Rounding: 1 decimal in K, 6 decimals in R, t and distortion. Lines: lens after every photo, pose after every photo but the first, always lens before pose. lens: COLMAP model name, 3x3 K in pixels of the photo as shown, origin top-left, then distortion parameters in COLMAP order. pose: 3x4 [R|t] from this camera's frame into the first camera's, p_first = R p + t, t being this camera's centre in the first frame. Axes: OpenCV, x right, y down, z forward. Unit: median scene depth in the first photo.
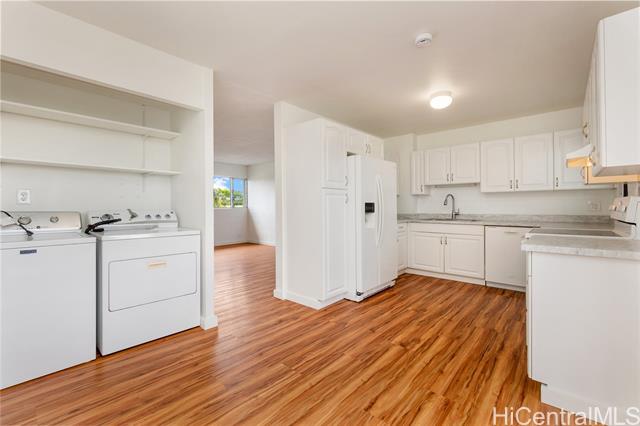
lens RADIAL K [[275.2, 0, 318.8], [0, 275.2, 211.2], [0, 0, 1]] dist [-0.011964, -0.000595]
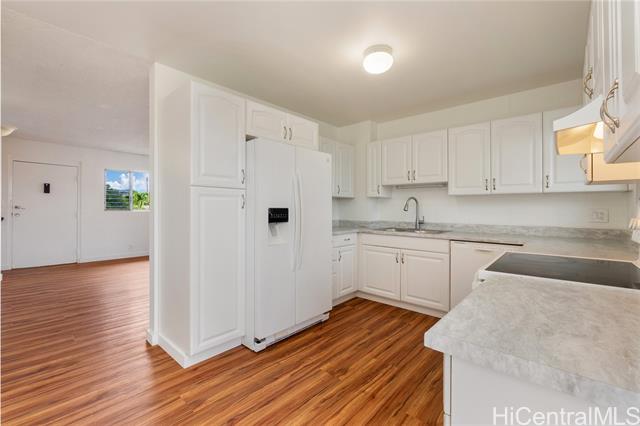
lens RADIAL K [[275.2, 0, 320.9], [0, 275.2, 210.0], [0, 0, 1]] dist [-0.011964, -0.000595]
pose [[0.999938, 0.009707, 0.005511, 0.255034], [-0.009641, 0.999882, -0.011944, -0.016137], [-0.005626, 0.011890, 0.999913, 0.265845]]
